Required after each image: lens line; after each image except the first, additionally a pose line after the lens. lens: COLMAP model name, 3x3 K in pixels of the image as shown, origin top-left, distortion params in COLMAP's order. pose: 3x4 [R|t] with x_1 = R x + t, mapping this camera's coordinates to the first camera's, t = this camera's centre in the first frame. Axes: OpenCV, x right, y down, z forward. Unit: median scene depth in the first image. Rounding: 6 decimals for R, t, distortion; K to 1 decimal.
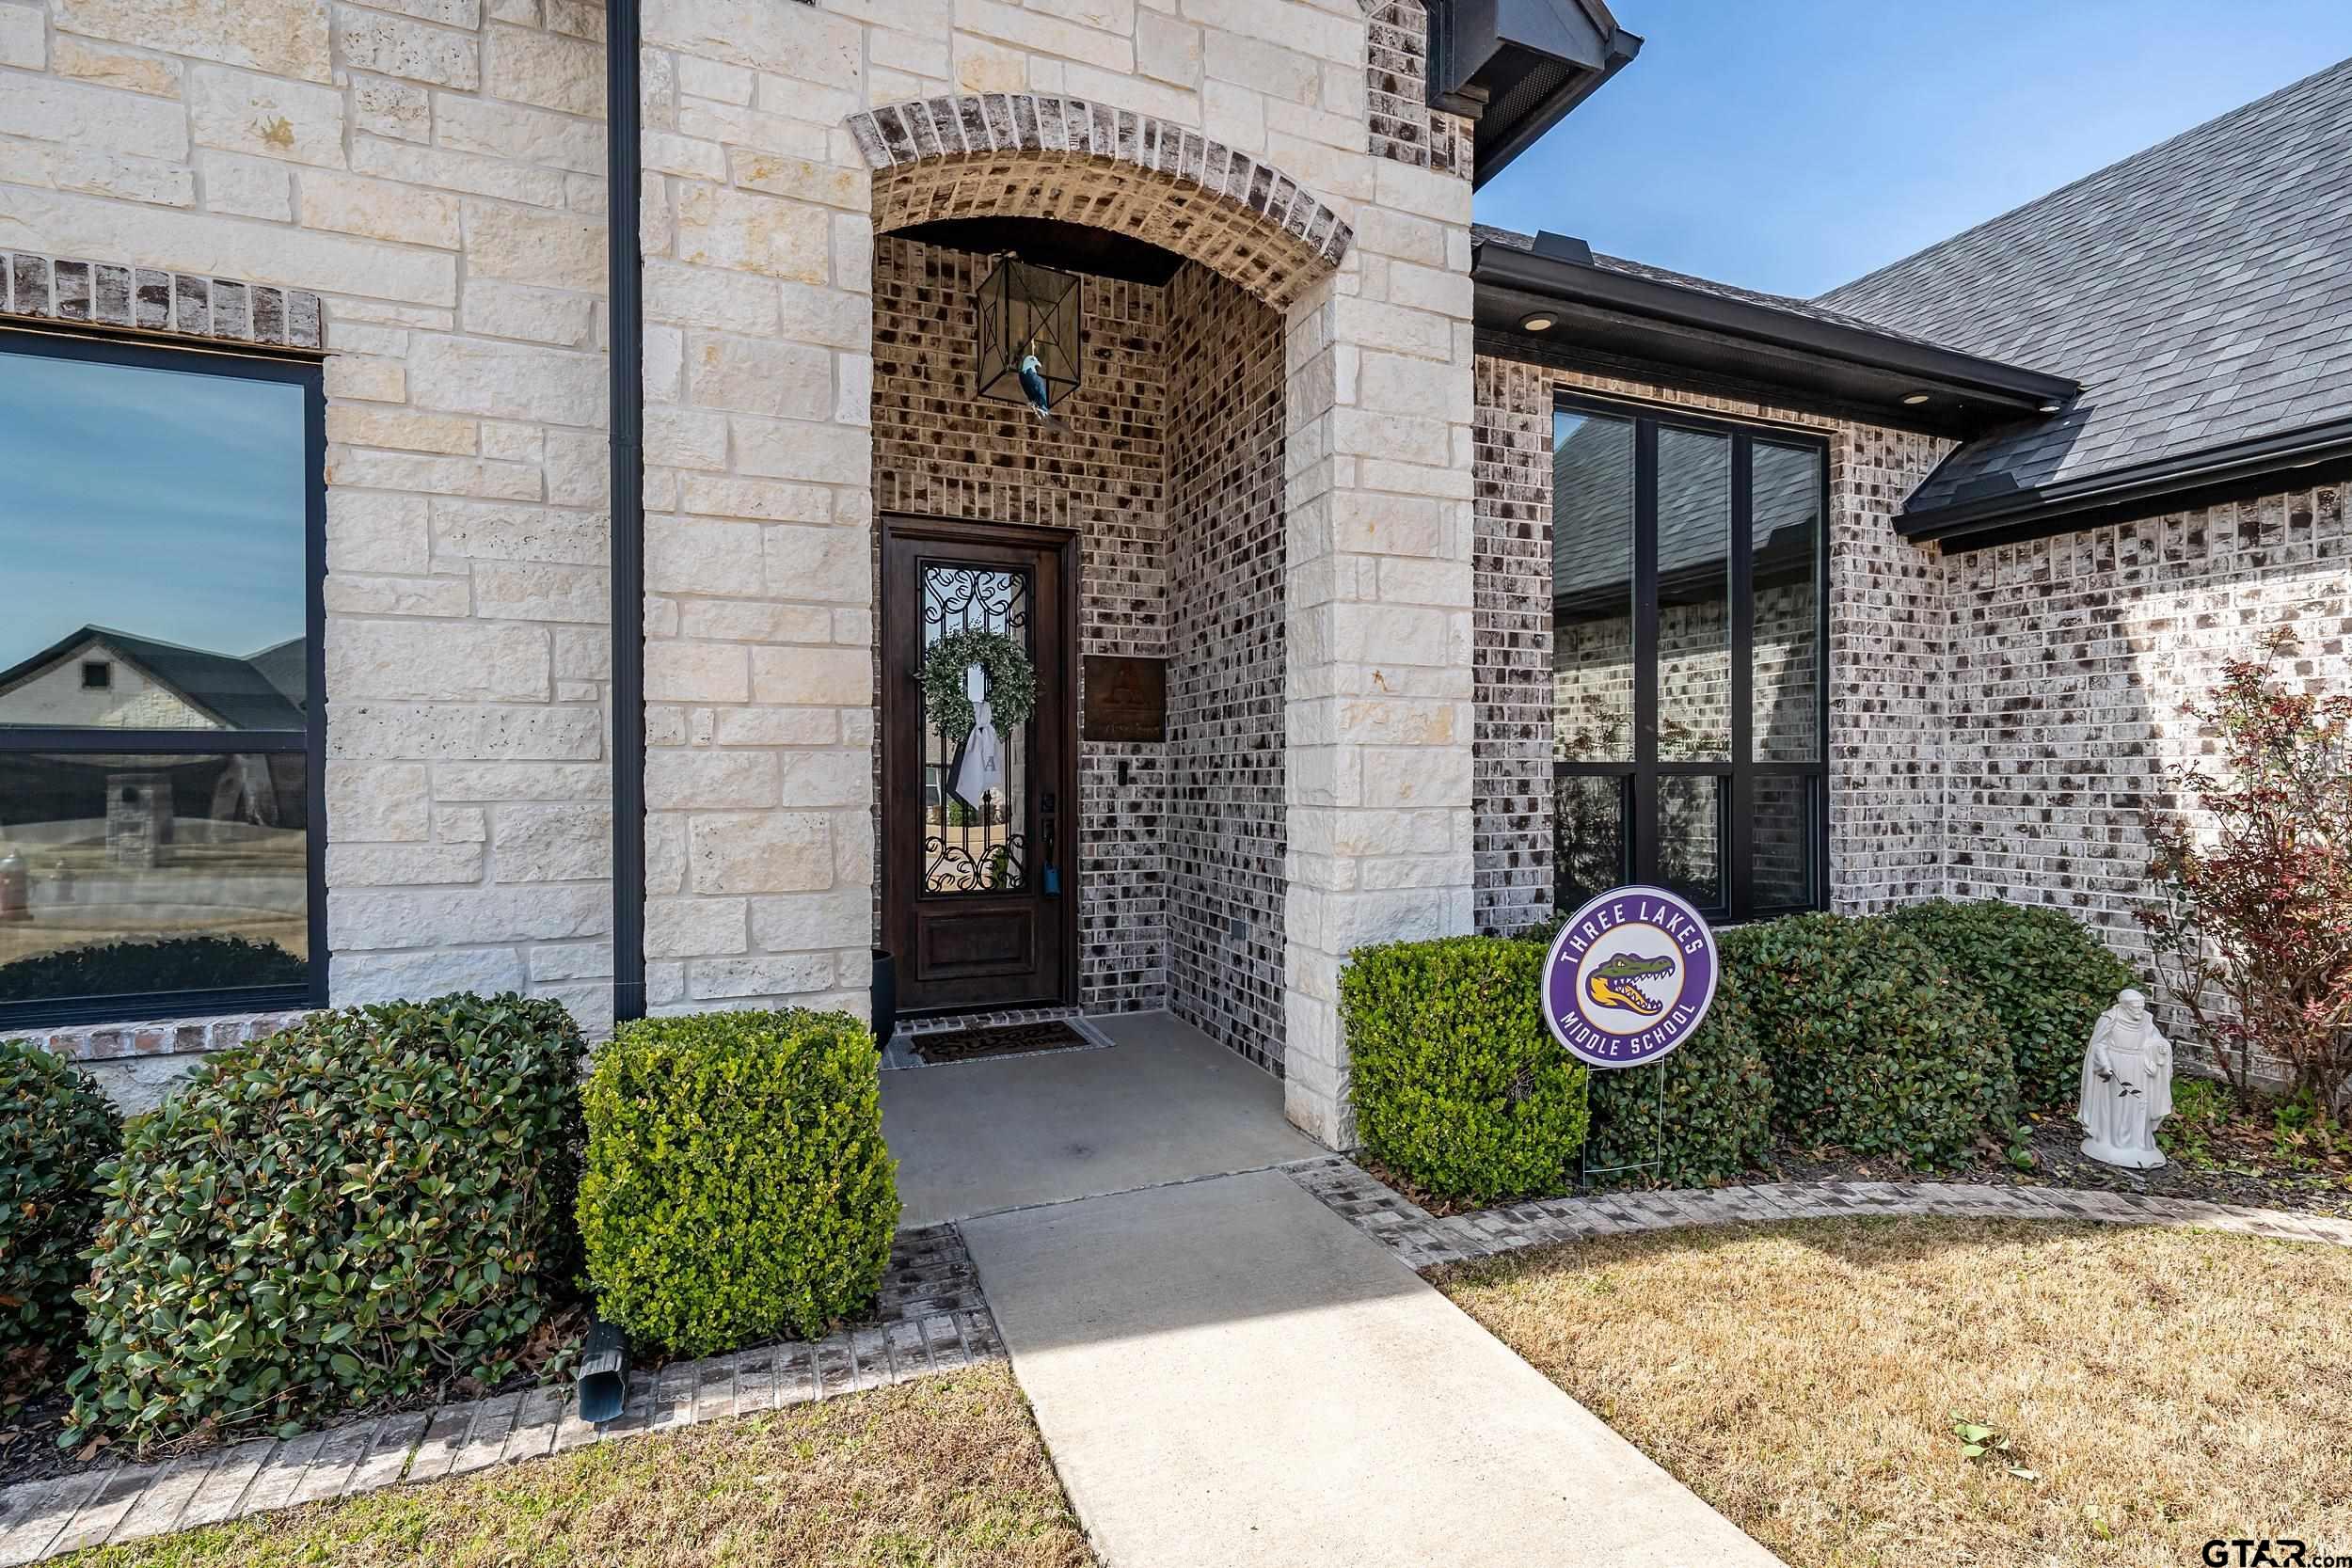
lens RADIAL K [[1043.0, 0, 1176.9], [0, 1043.0, 768.1], [0, 0, 1]] dist [-0.002803, 0.000118]
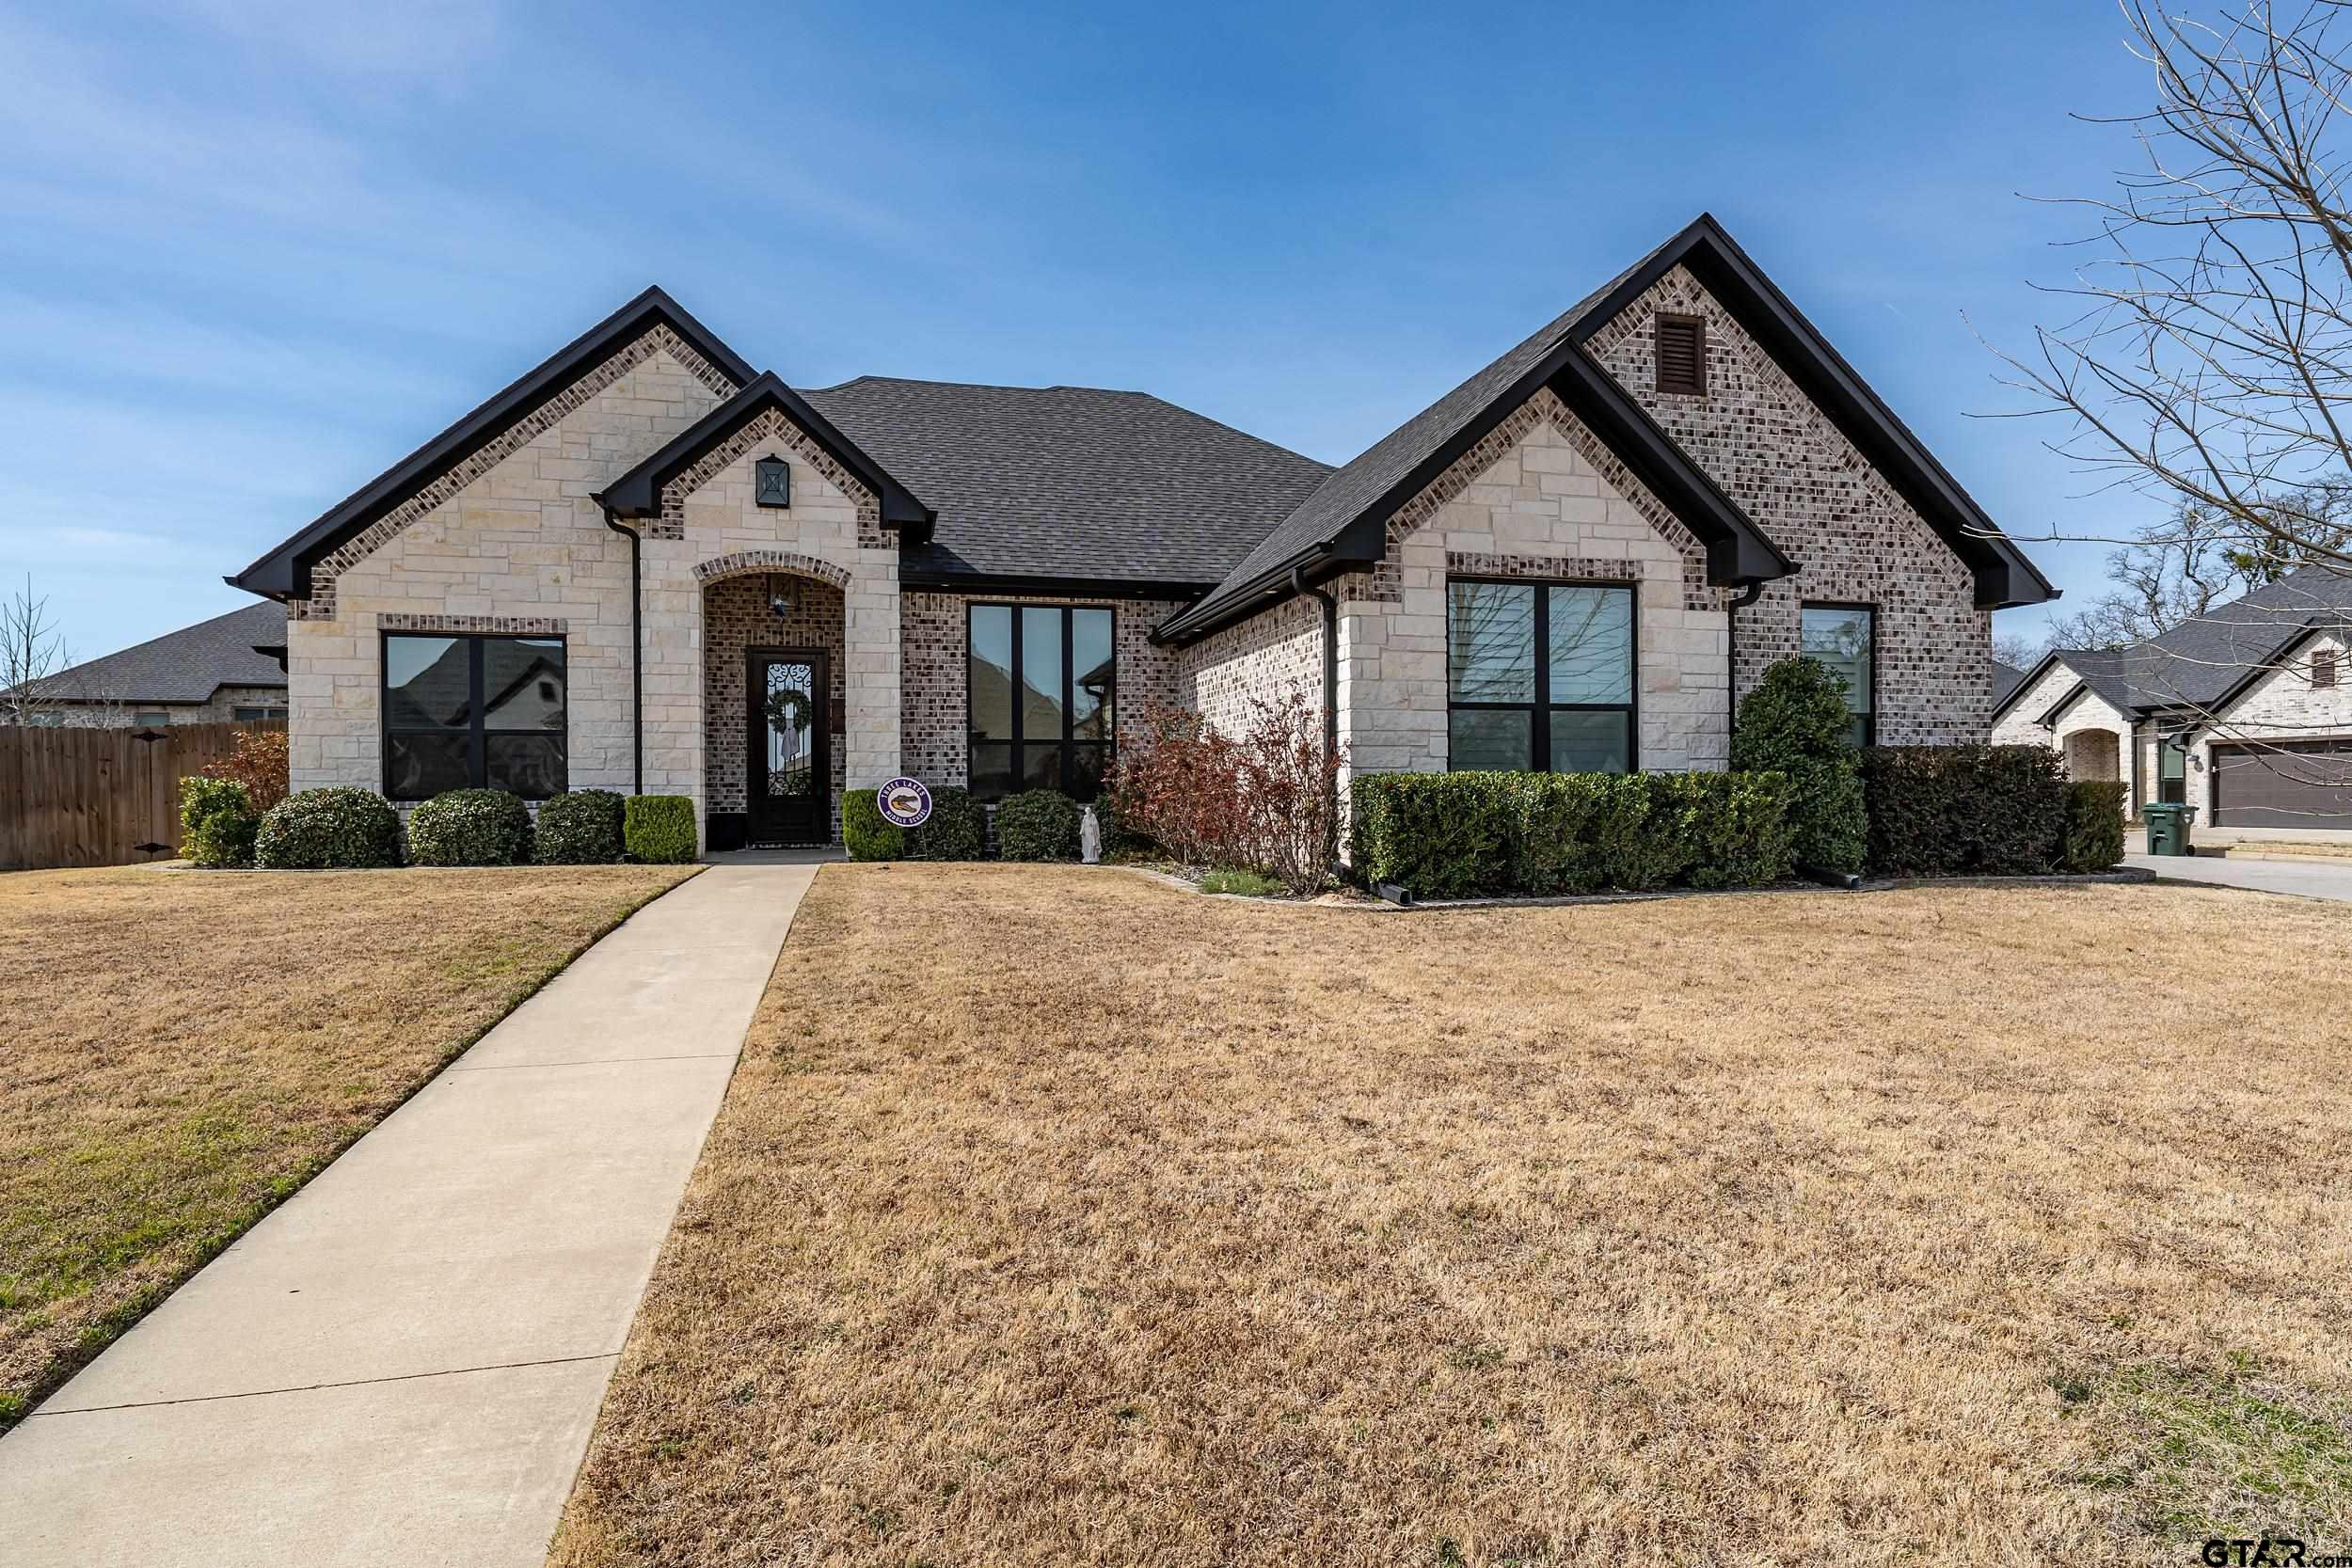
lens RADIAL K [[1204.0, 0, 1180.5], [0, 1204.0, 783.9], [0, 0, 1]] dist [0.001341, 0.000034]
pose [[0.990027, -0.001286, -0.140874, 1.692875], [0.001843, 0.999991, 0.003818, 0.126759], [0.140868, -0.004039, 0.990020, -2.545556]]
